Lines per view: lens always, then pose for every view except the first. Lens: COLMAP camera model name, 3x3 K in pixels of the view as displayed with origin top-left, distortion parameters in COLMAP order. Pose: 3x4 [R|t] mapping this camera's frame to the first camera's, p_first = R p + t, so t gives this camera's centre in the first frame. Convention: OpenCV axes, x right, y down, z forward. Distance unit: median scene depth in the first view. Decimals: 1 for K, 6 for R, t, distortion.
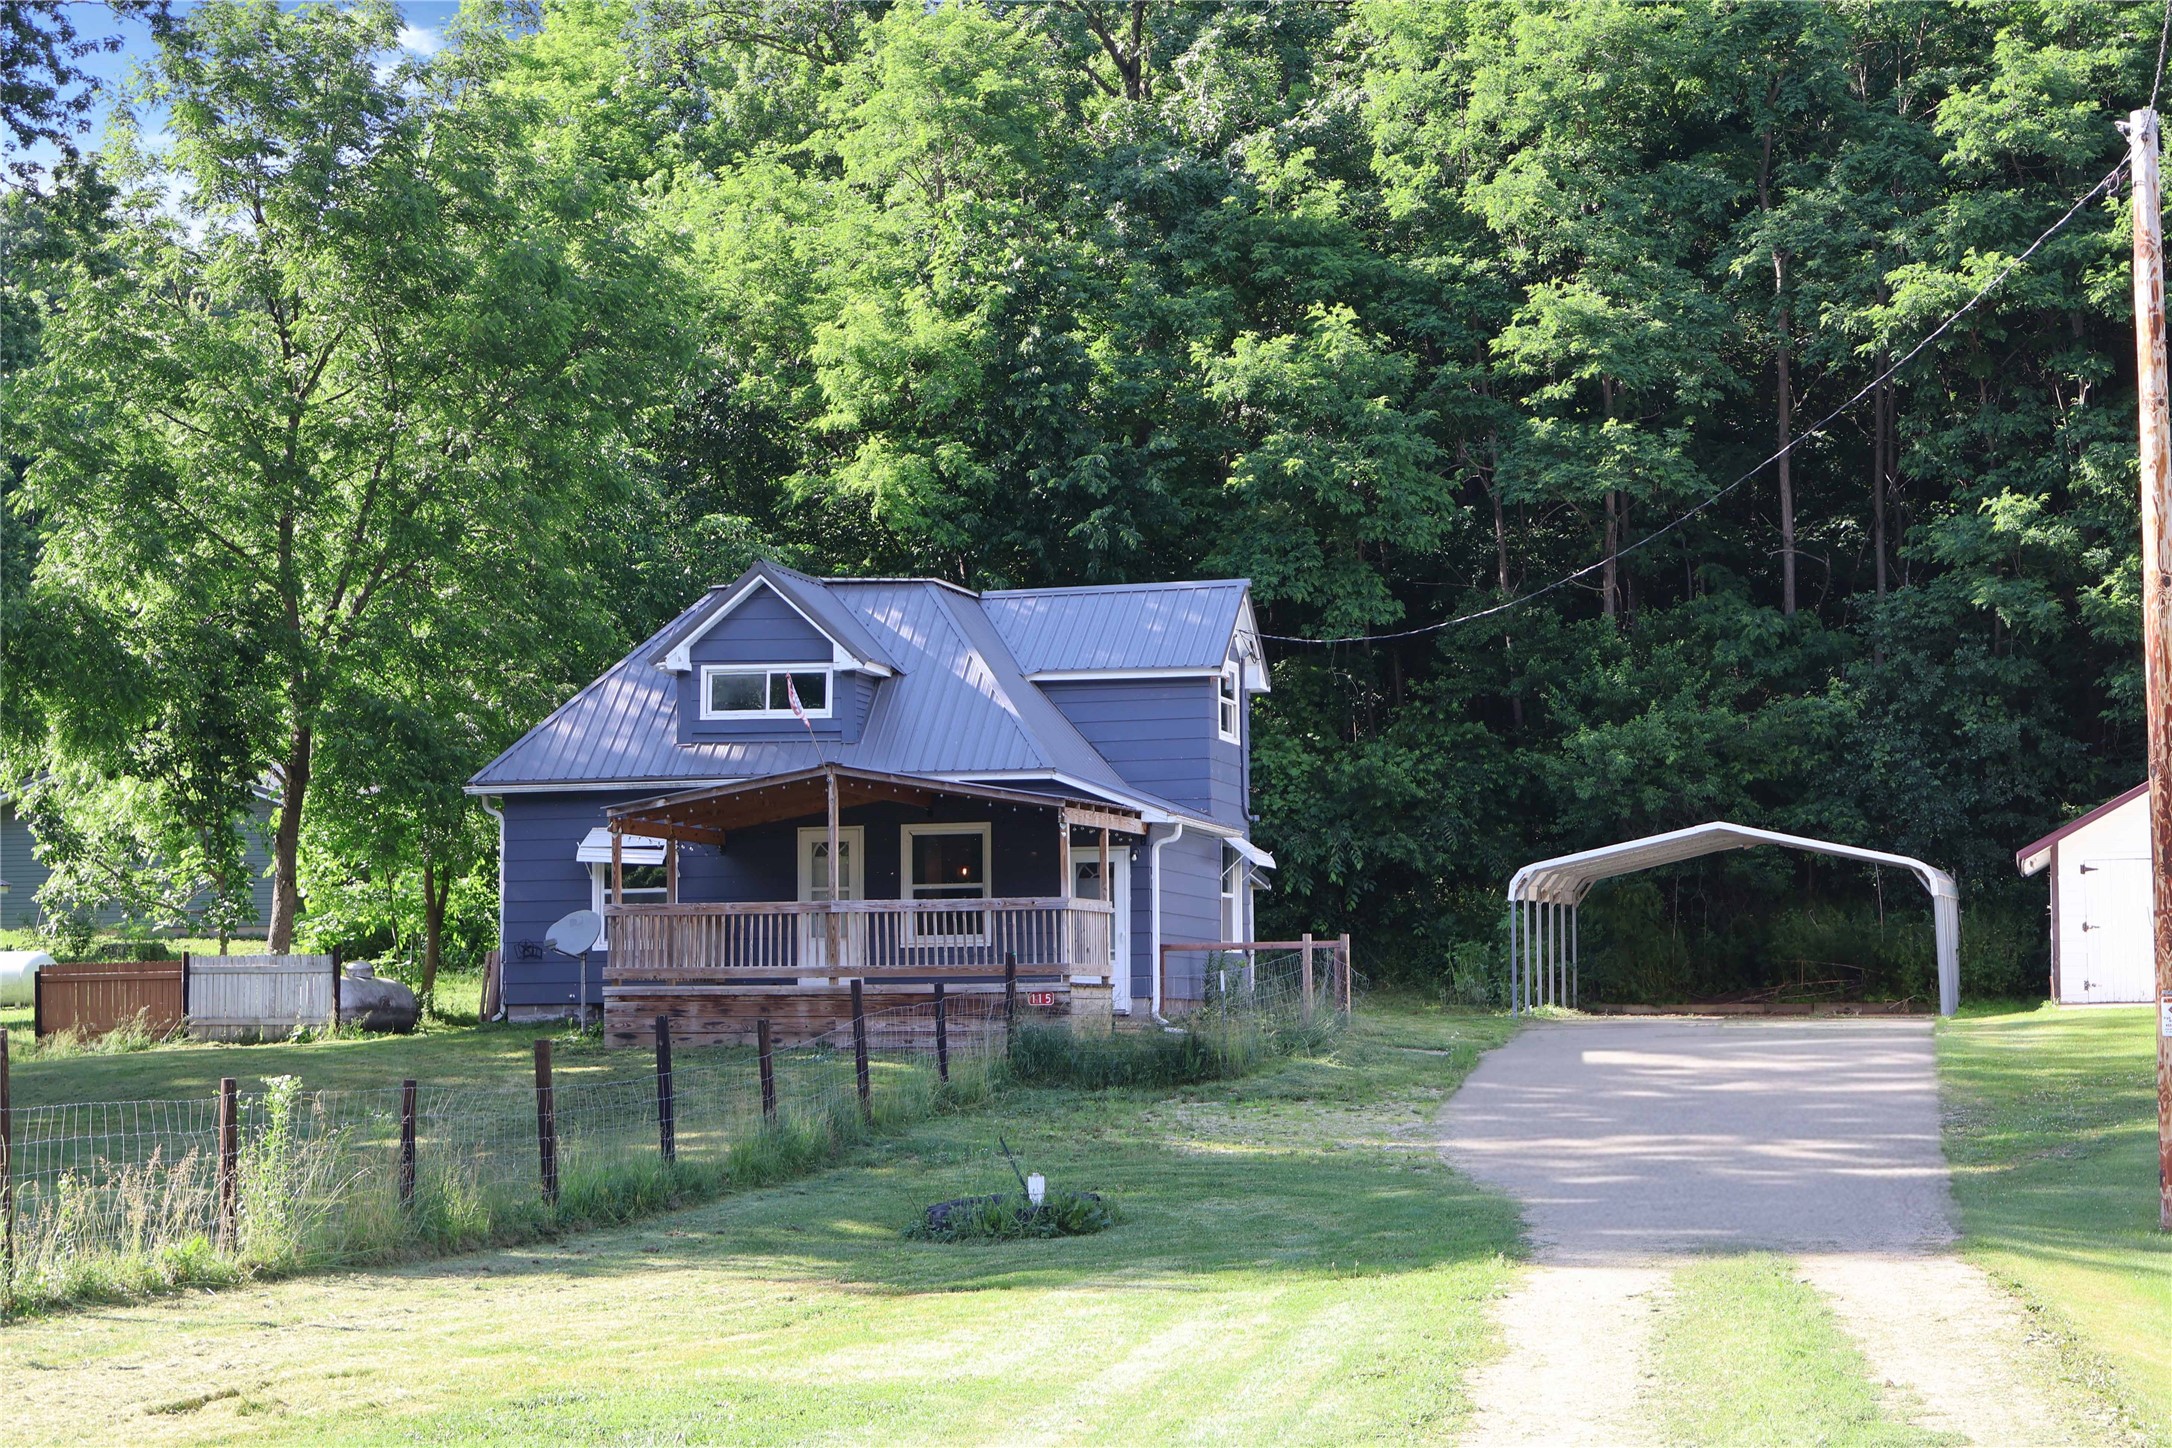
lens RADIAL K [[3387.8, 0, 1049.7], [0, 3387.8, 721.8], [0, 0, 1]] dist [0.004020, -0.020795]
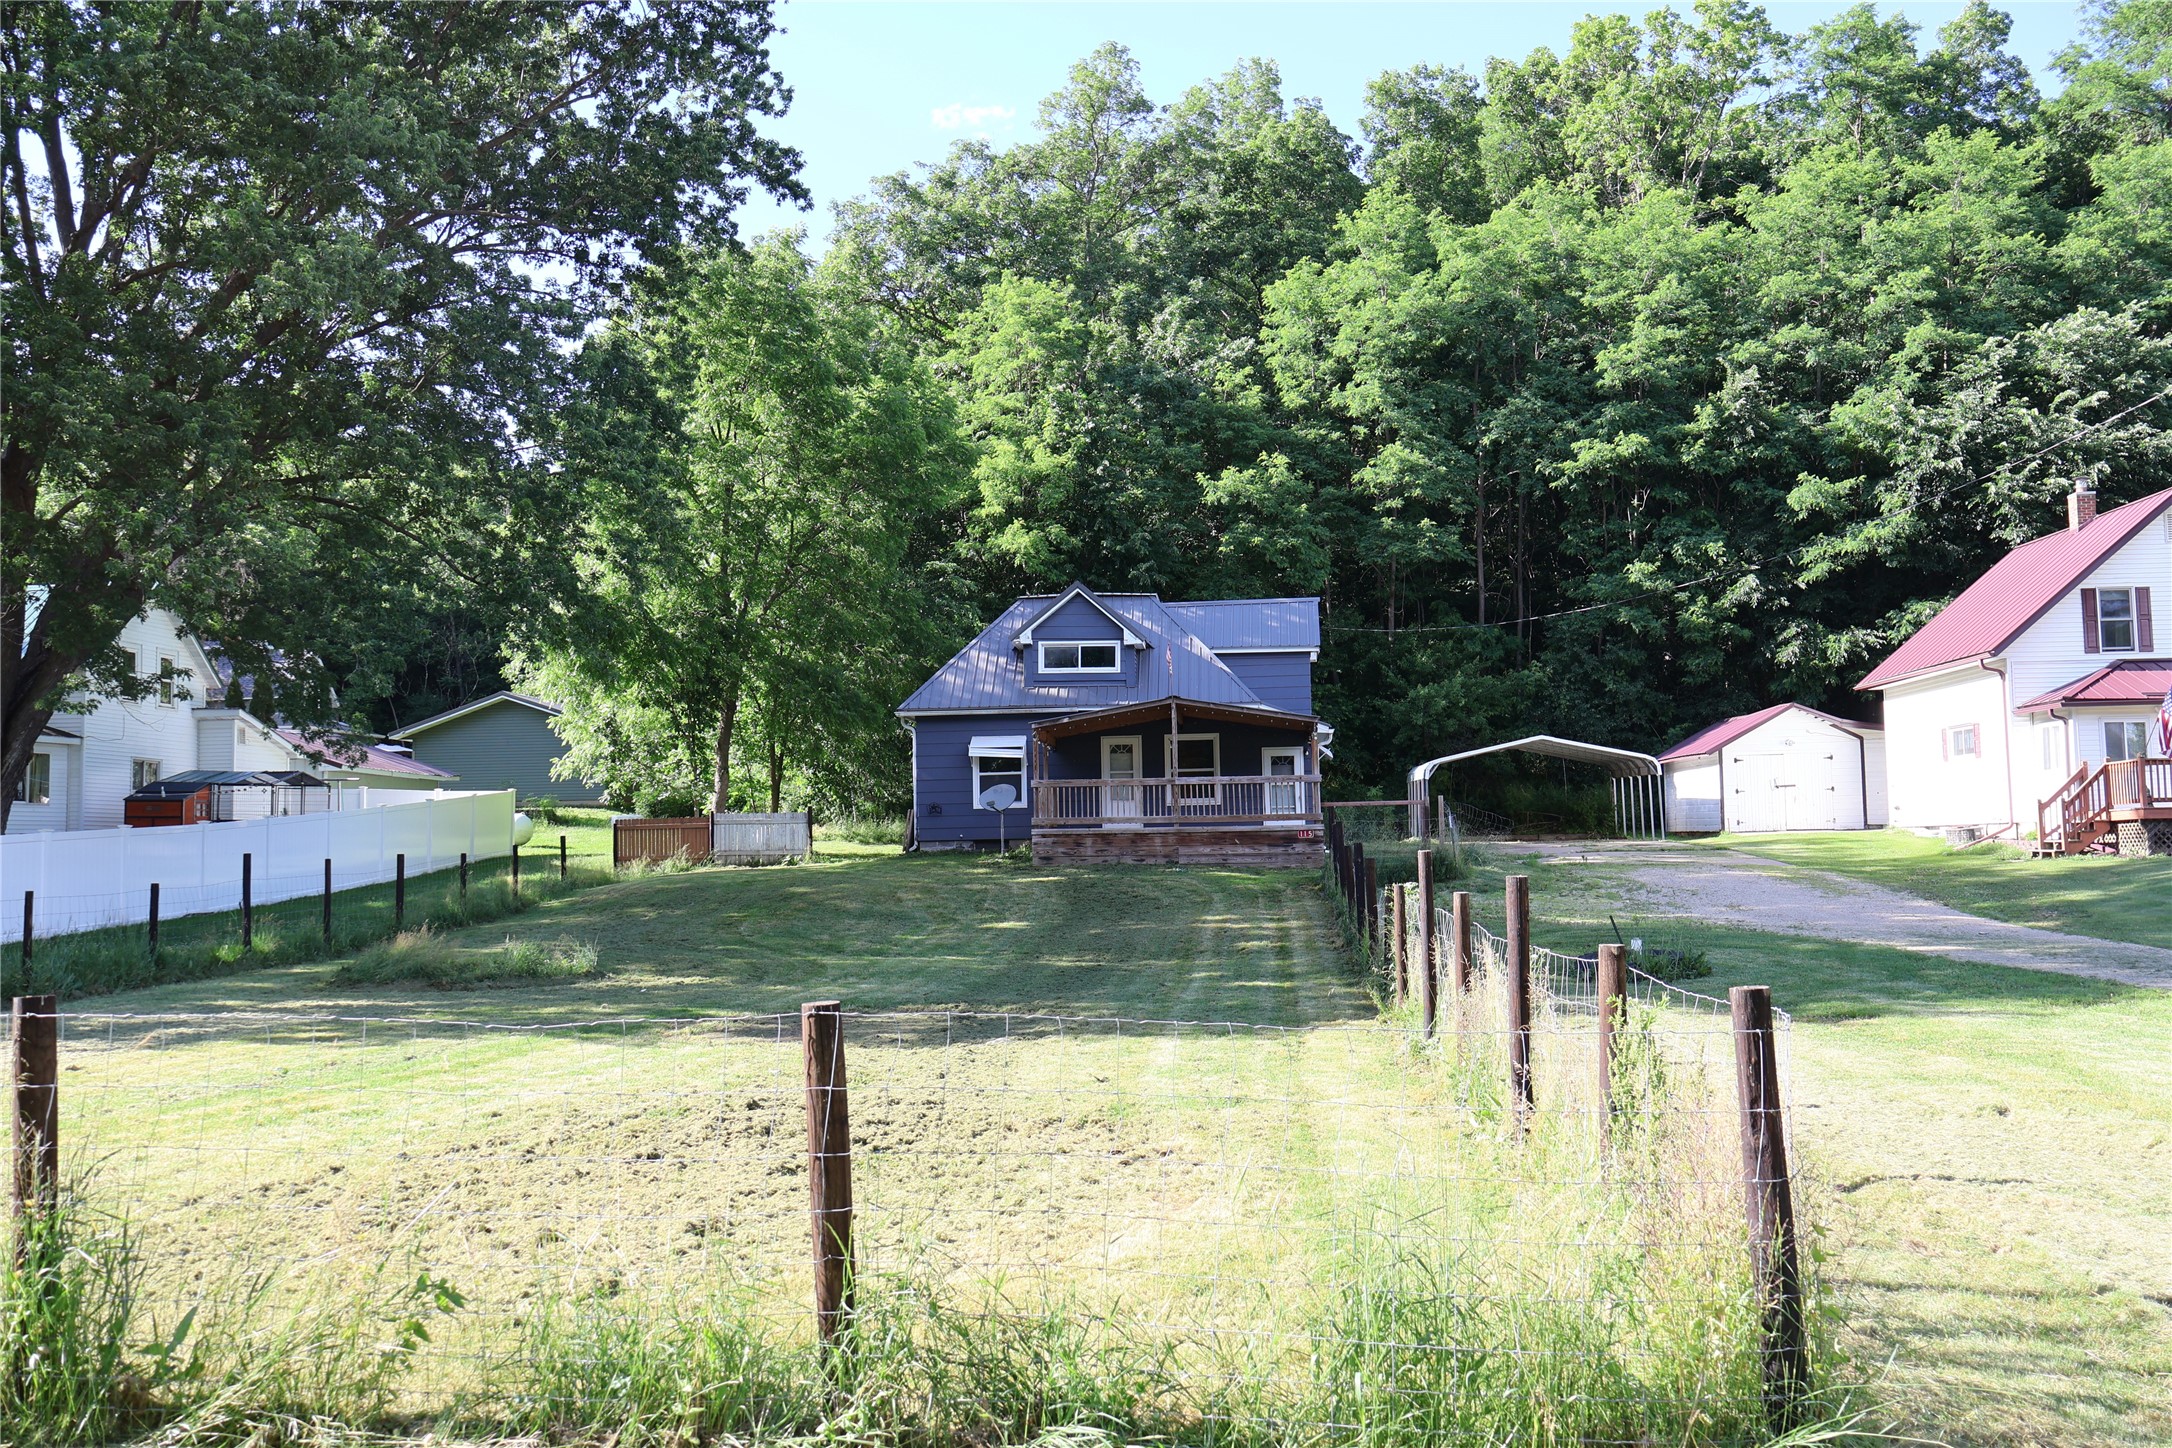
lens RADIAL K [[1722.7, 0, 1071.9], [0, 1722.7, 704.4], [0, 0, 1]] dist [0.004996, 0.000216]
pose [[0.983160, 0.004590, 0.182691, -0.226916], [-0.005125, 0.999984, 0.002453, 0.011904], [-0.182676, -0.003348, 0.983167, 0.133166]]
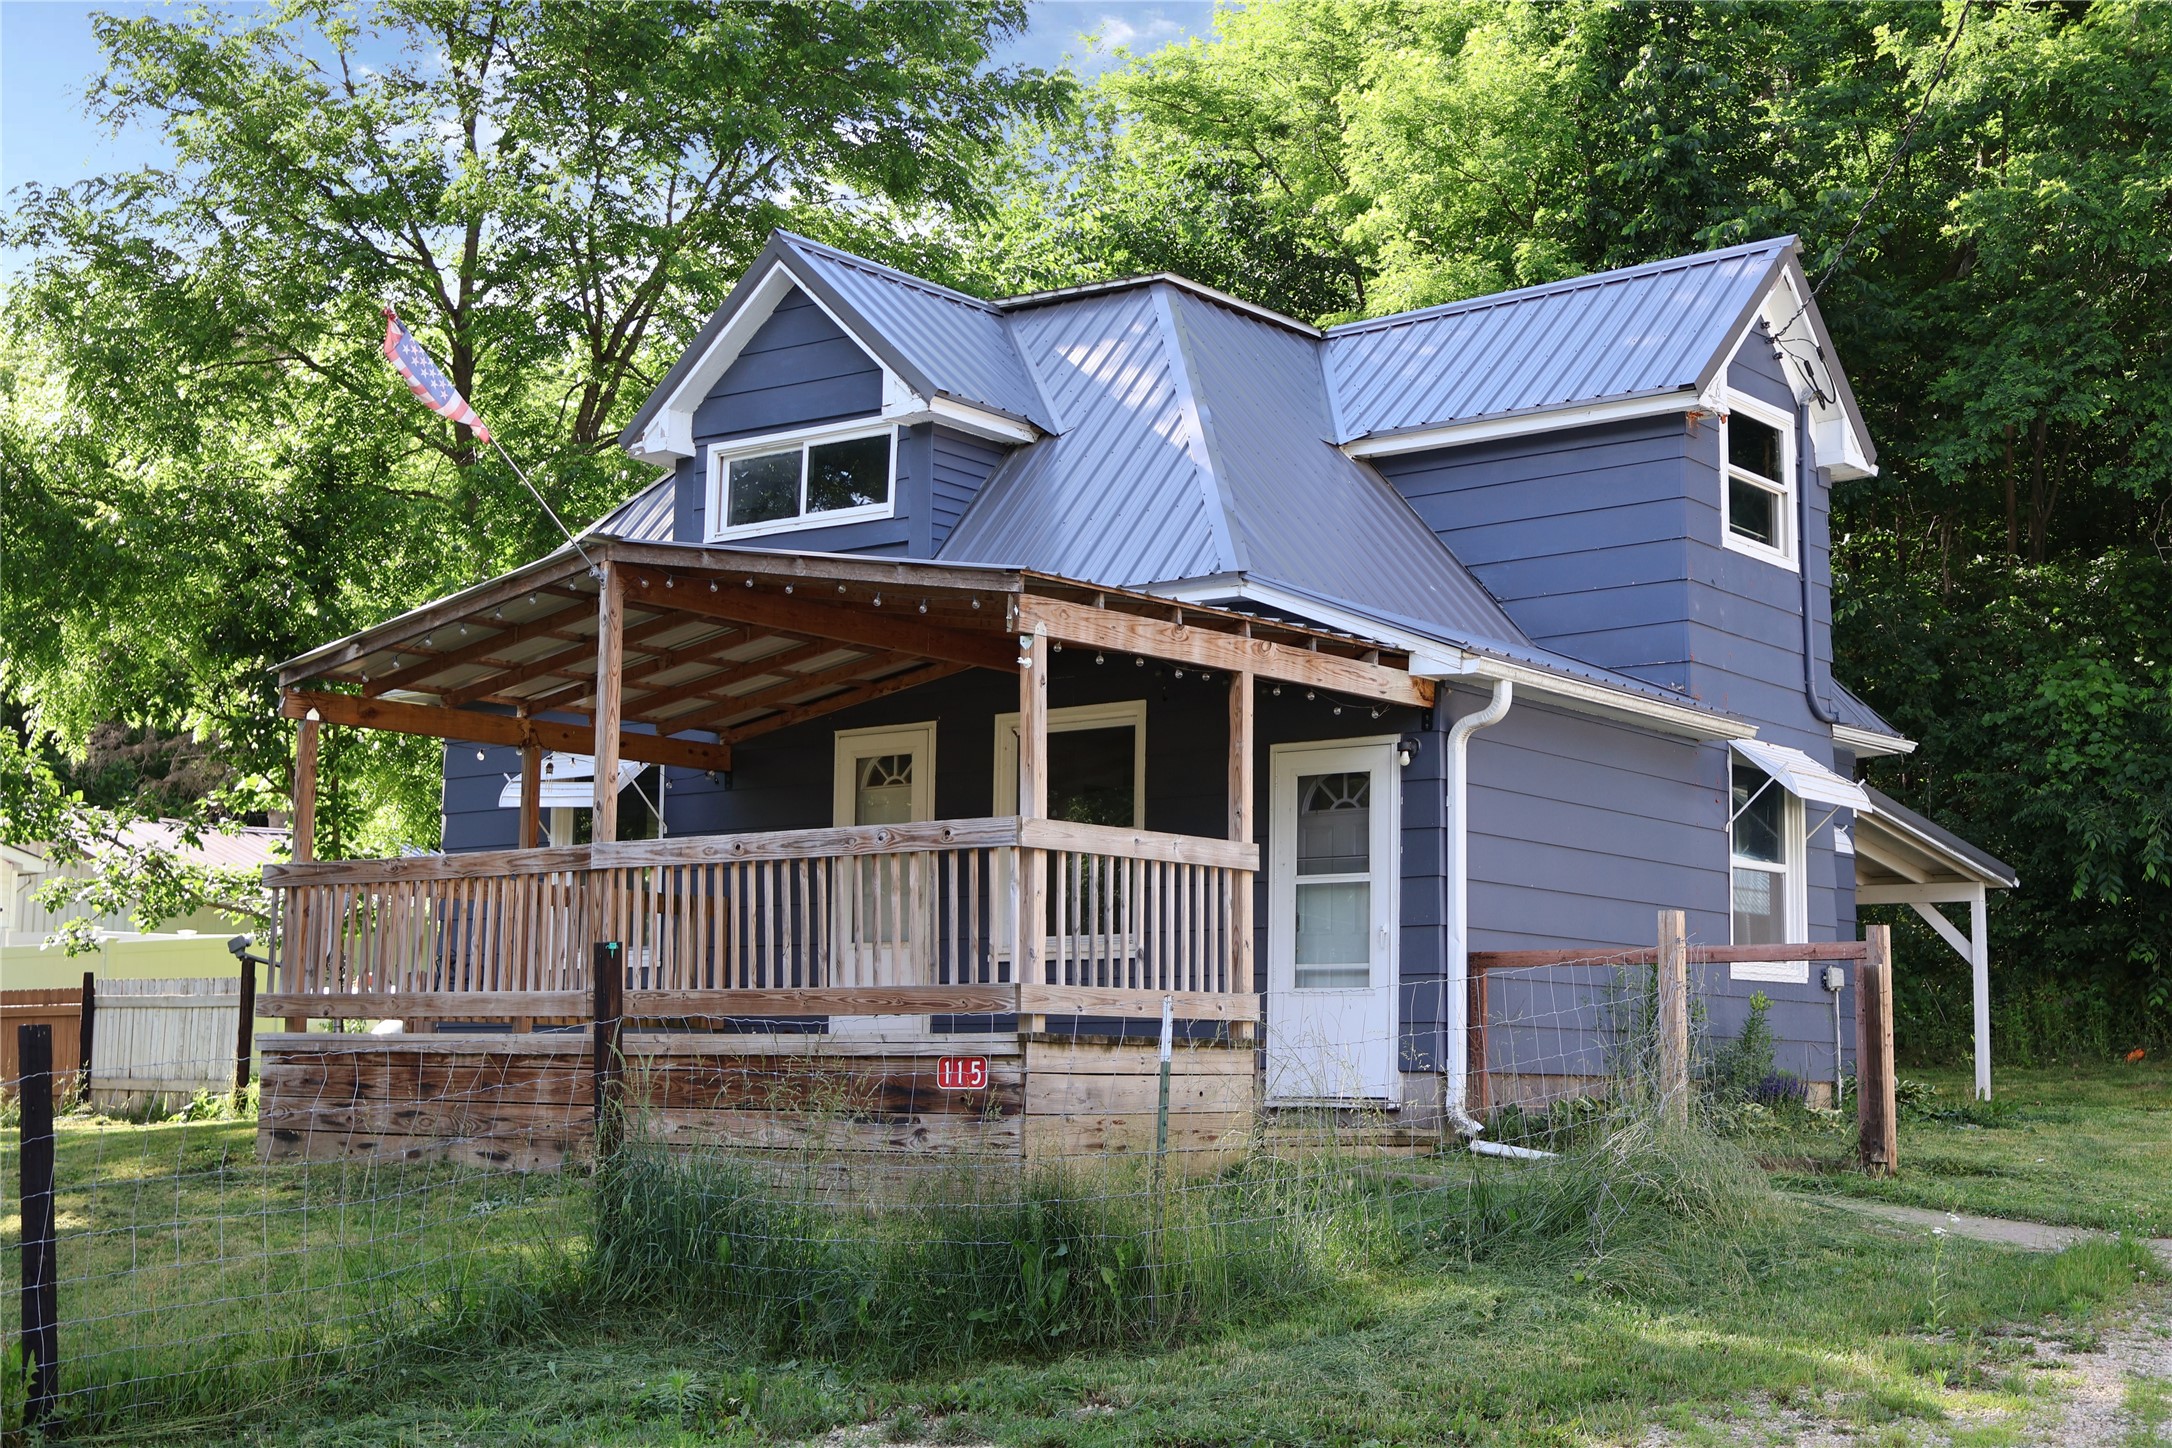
lens RADIAL K [[2683.5, 0, 1086.0], [0, 2683.5, 724.0], [0, 0, 1]] dist [-0.001721, 0.009457]
pose [[0.925391, -0.032859, -0.377588, 0.106665], [0.017400, 0.998868, -0.044280, 0.044812], [0.378615, 0.034406, 0.924914, 0.579927]]
